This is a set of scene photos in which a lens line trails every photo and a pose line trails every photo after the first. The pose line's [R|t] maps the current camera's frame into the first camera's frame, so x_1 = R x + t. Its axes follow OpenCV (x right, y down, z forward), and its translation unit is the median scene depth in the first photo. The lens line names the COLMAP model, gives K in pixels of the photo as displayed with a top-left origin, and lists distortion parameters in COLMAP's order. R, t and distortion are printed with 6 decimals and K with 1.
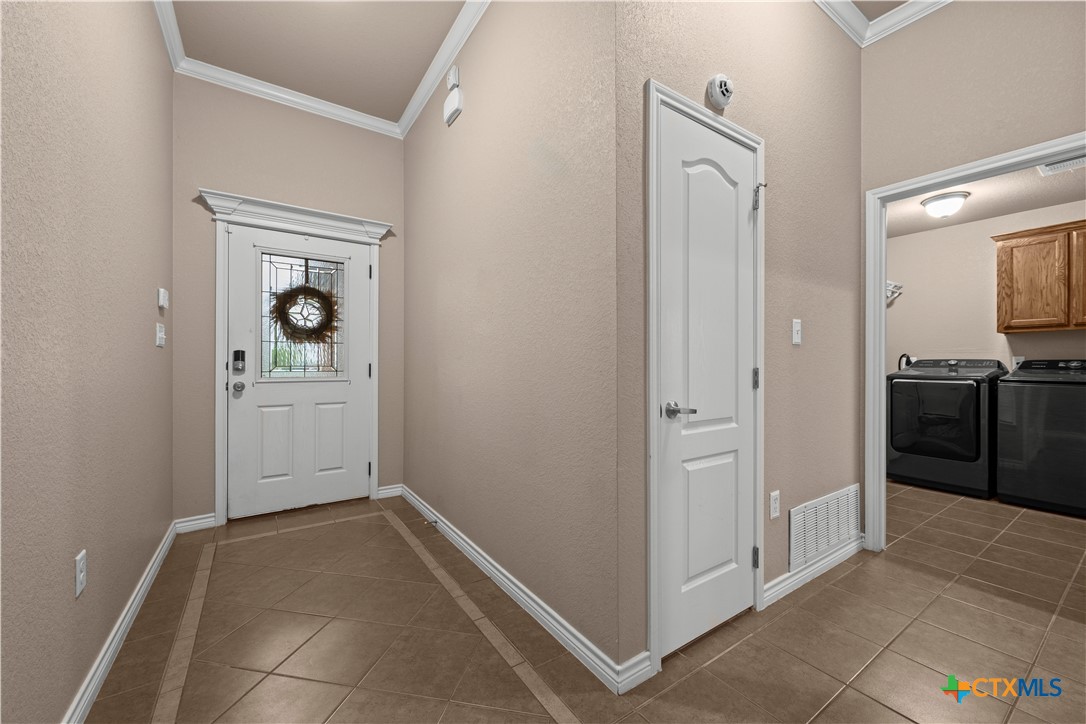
lens RADIAL K [[428.7, 0, 540.2], [0, 428.7, 361.0], [0, 0, 1]] dist [0.000767, -0.000200]
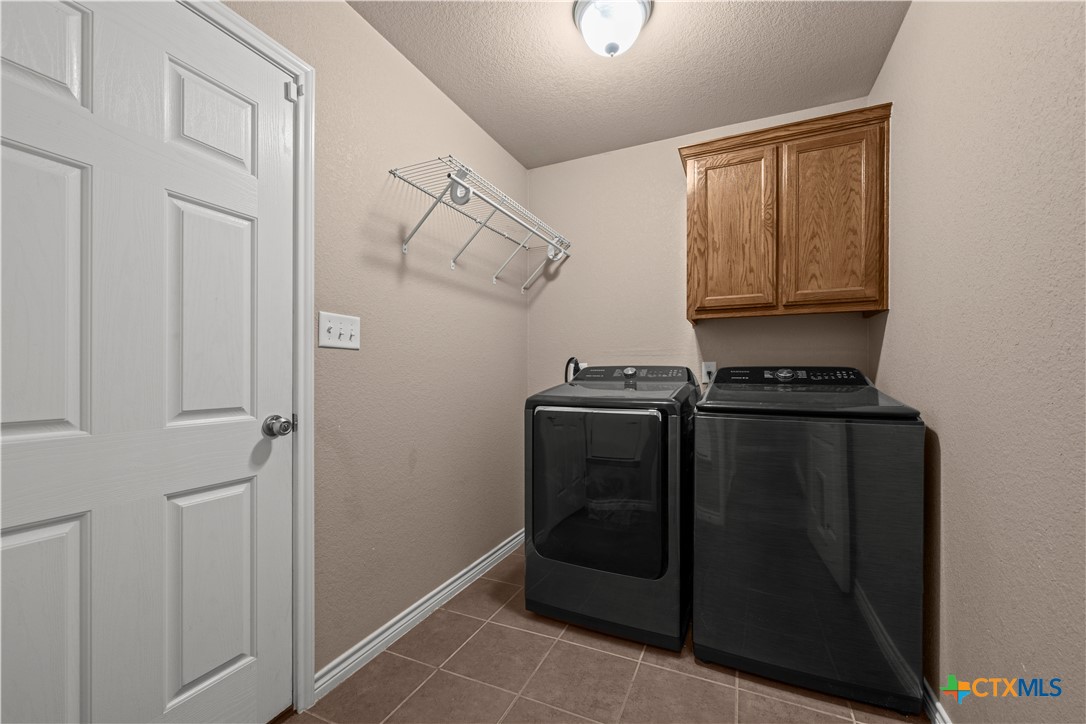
lens RADIAL K [[428.7, 0, 551.8], [0, 428.7, 370.9], [0, 0, 1]] dist [0.000767, -0.000200]
pose [[0.847623, 0.001742, 0.530596, 0.631405], [-0.002686, 0.999996, 0.001008, 0.002761], [-0.530593, -0.002279, 0.847624, 0.632639]]
